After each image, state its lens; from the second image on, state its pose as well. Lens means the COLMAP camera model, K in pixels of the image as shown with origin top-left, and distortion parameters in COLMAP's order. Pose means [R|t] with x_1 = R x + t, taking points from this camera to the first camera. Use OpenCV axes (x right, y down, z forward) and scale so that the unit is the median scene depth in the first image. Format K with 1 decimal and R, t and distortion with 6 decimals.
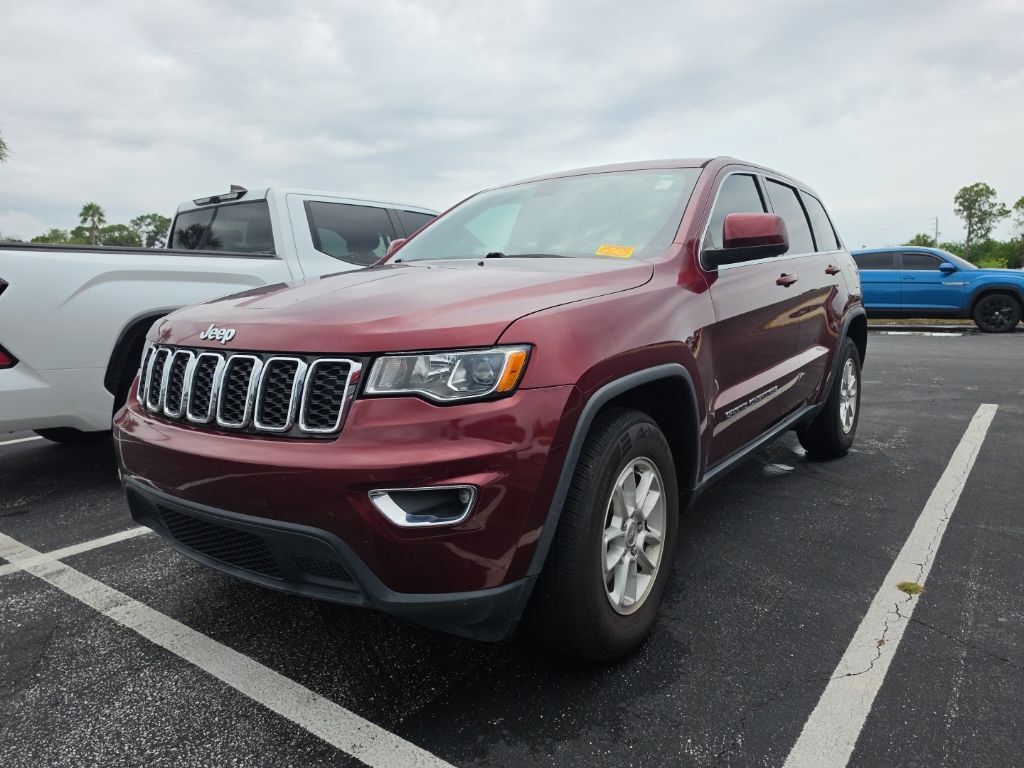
lens RADIAL K [[744.6, 0, 514.0], [0, 744.6, 382.7], [0, 0, 1]] dist [-0.000294, -0.002263]
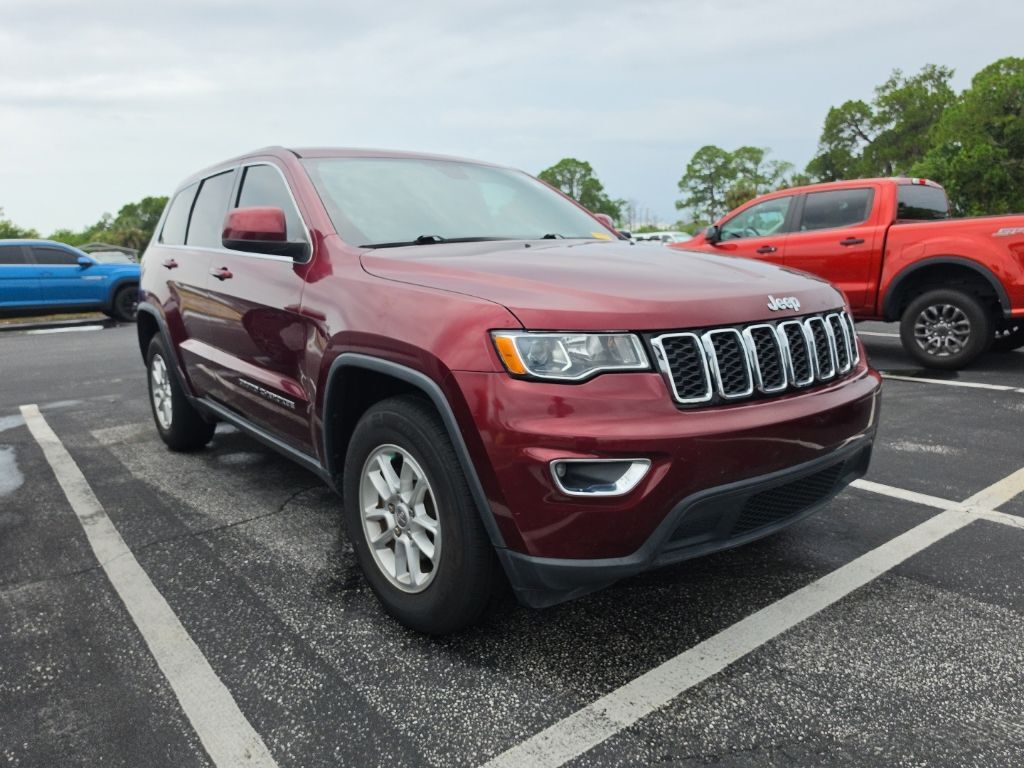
lens RADIAL K [[736.8, 0, 512.0], [0, 736.8, 384.0], [0, 0, 1]] dist [0.049531, -0.081548]
pose [[0.217500, -0.145375, 0.965174, -1.299126], [0.143087, 0.982912, 0.115802, -0.112316], [-0.965515, 0.112916, 0.234584, 0.974996]]
